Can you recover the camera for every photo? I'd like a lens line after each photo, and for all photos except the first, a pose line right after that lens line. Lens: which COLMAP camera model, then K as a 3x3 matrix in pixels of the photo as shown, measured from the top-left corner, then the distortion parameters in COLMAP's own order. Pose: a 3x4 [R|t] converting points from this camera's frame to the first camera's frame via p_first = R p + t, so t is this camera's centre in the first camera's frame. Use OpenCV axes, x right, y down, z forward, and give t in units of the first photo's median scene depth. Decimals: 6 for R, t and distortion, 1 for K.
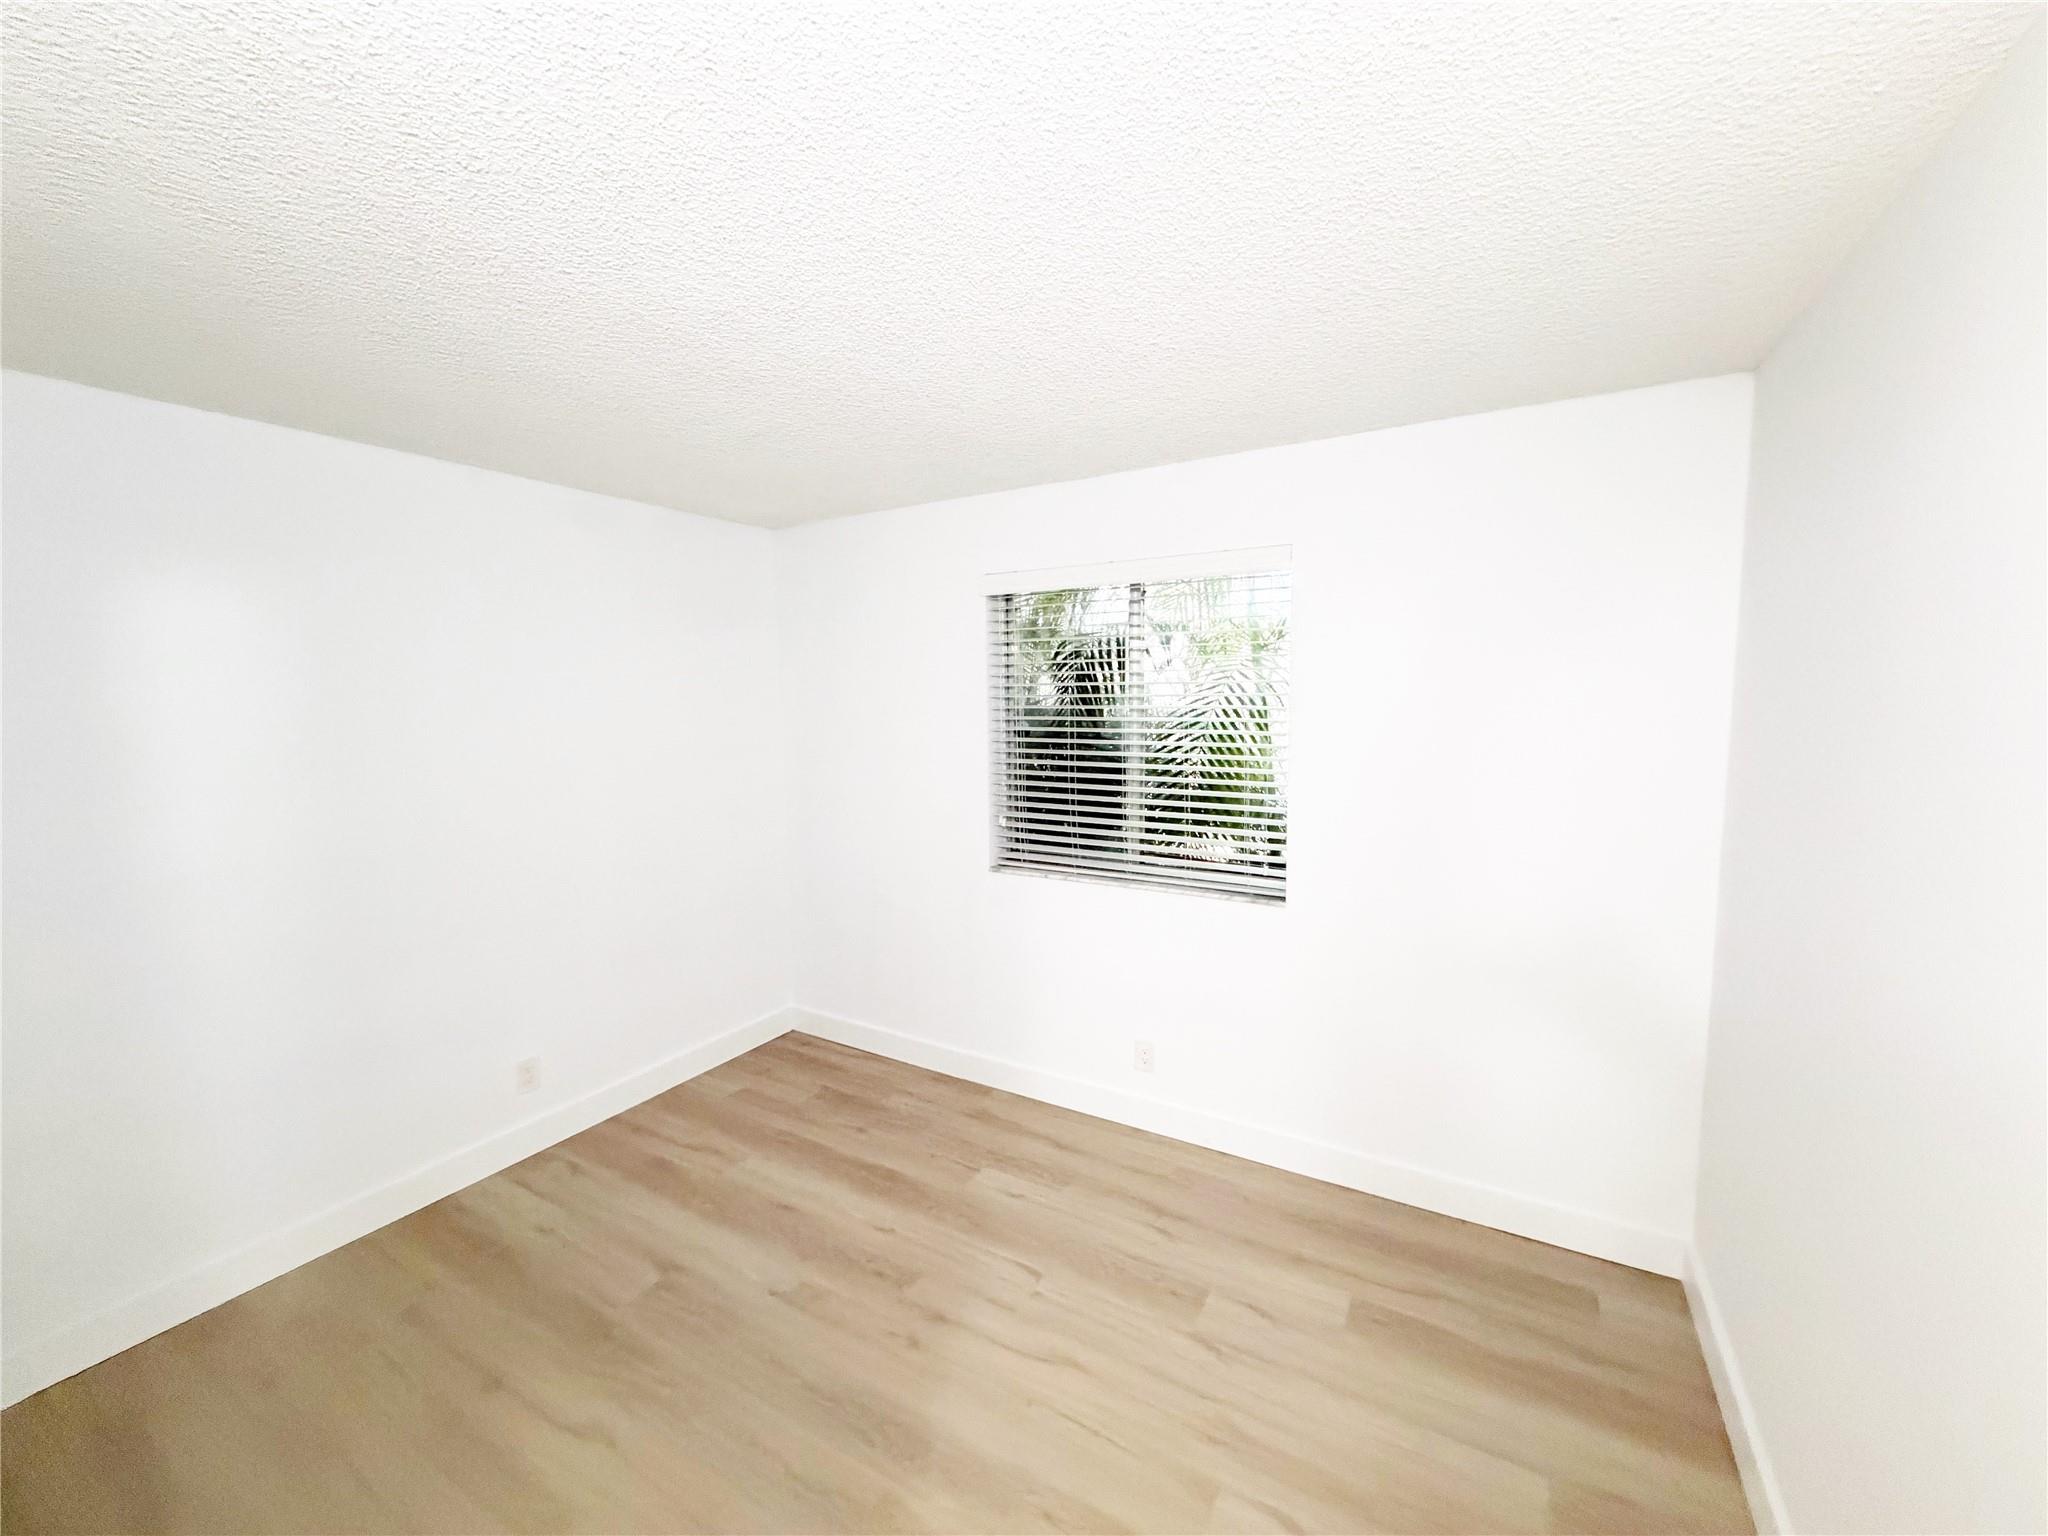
lens RADIAL K [[815.3, 0, 1023.4], [0, 815.3, 770.1], [0, 0, 1]] dist [-0.000463, 0.000275]
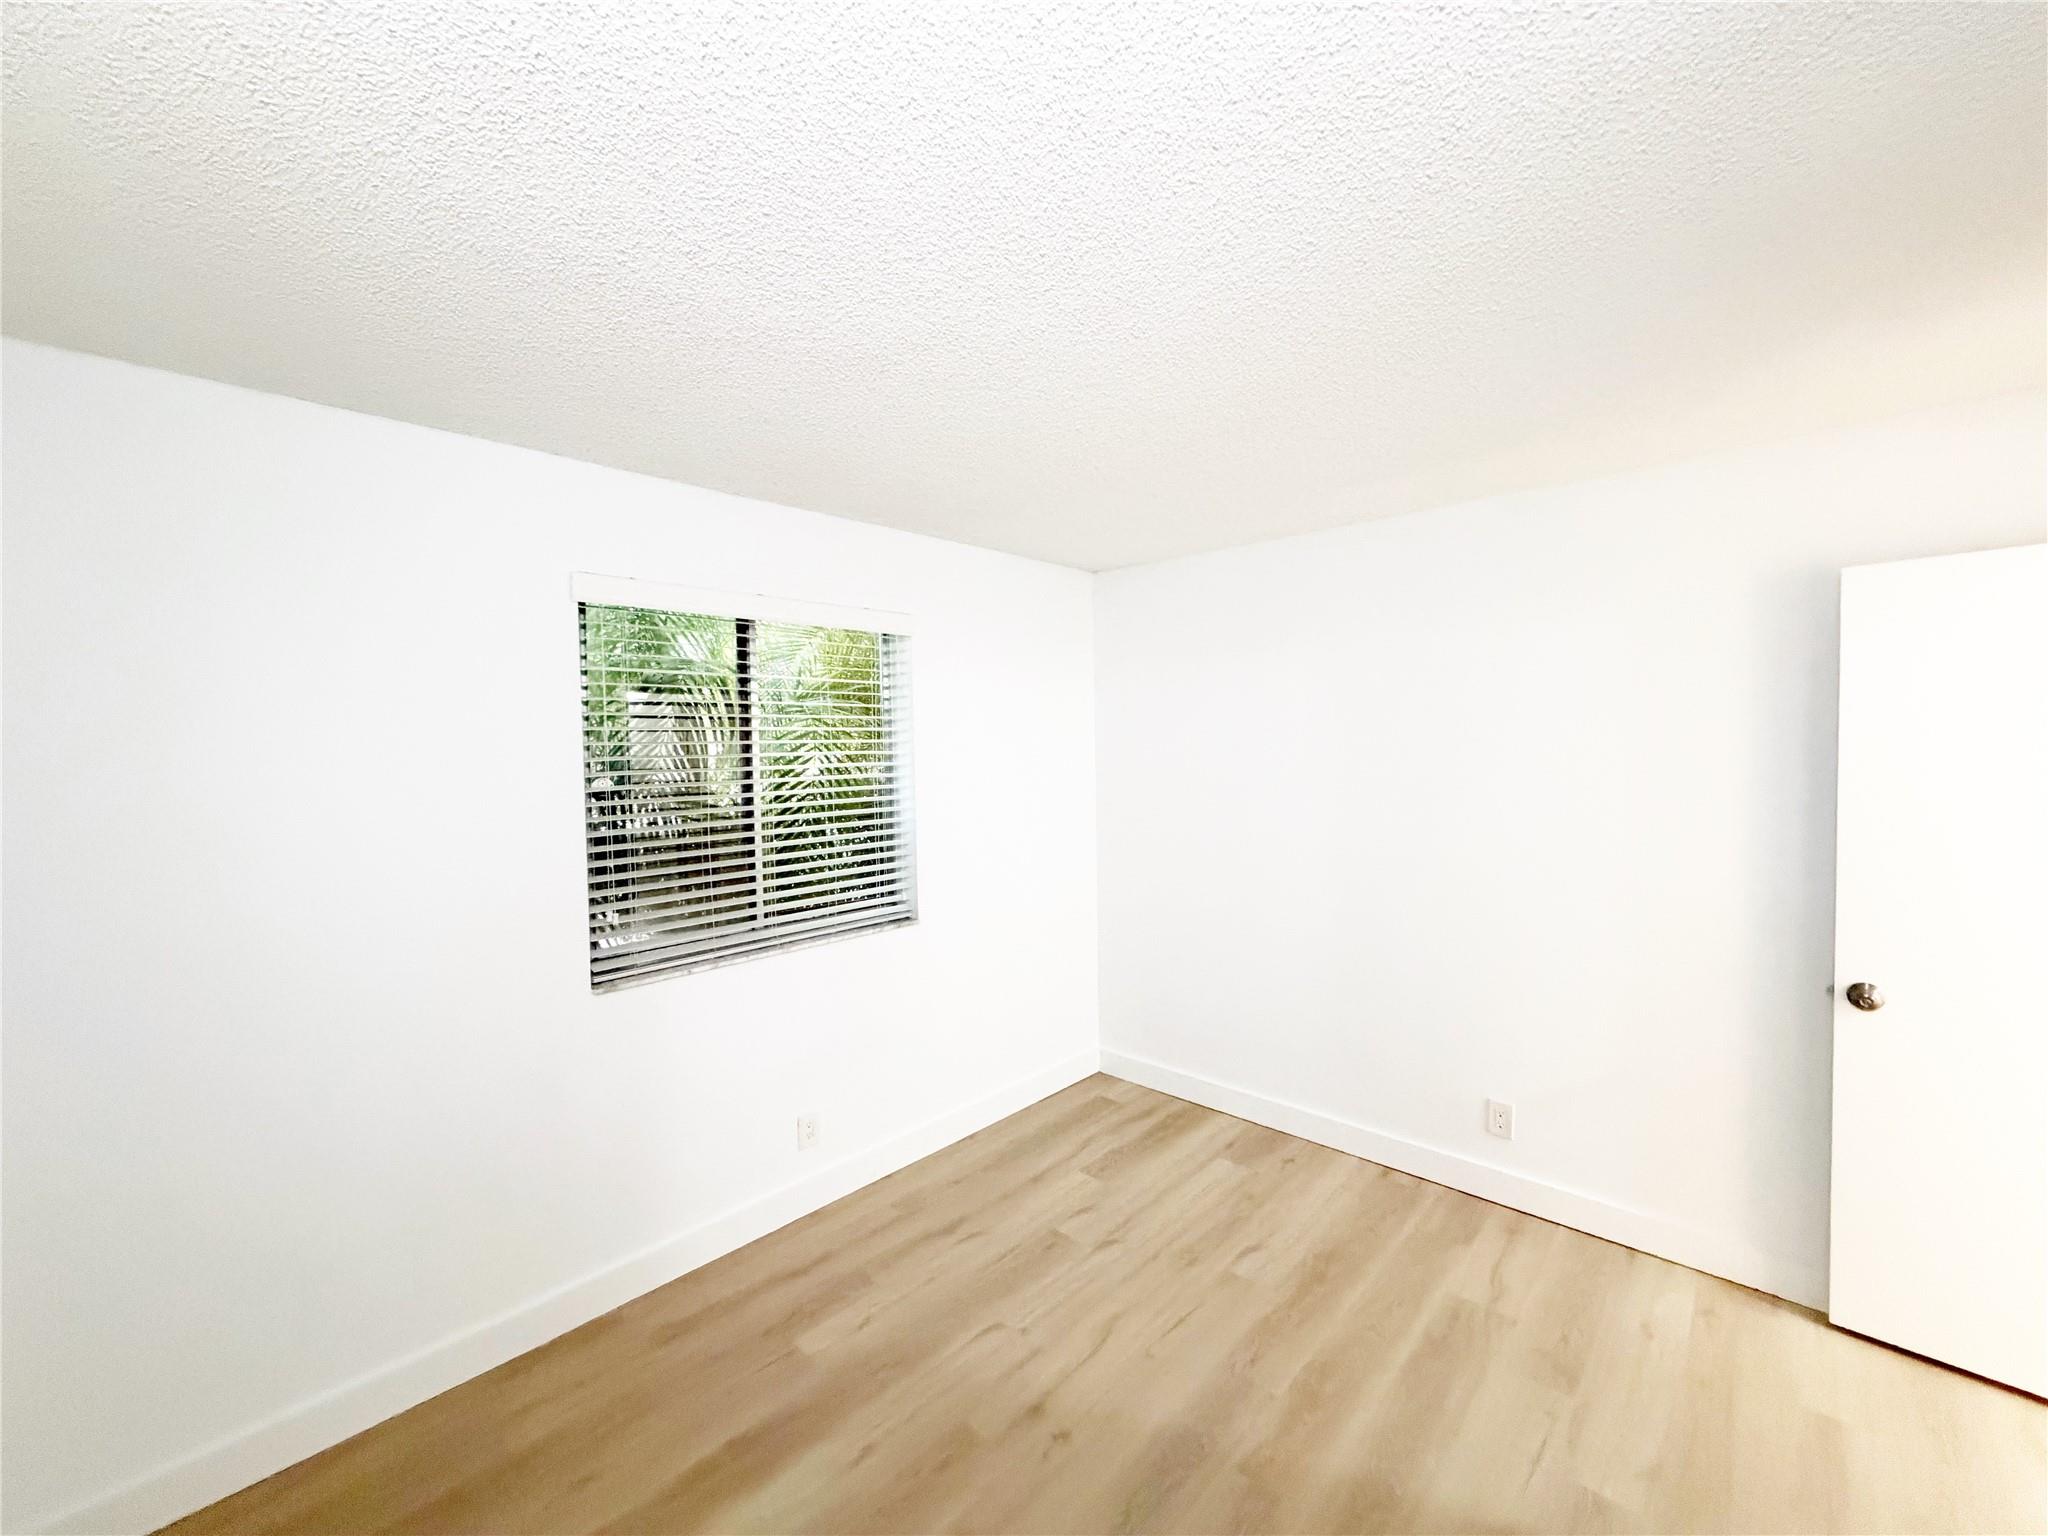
lens RADIAL K [[814.3, 0, 1022.8], [0, 814.3, 771.9], [0, 0, 1]] dist [0.000143, 0.000000]
pose [[0.226789, -0.028517, 0.973526, -0.916778], [0.110915, 0.993825, 0.003274, -0.039034], [-0.967608, 0.107236, 0.228552, 0.685891]]
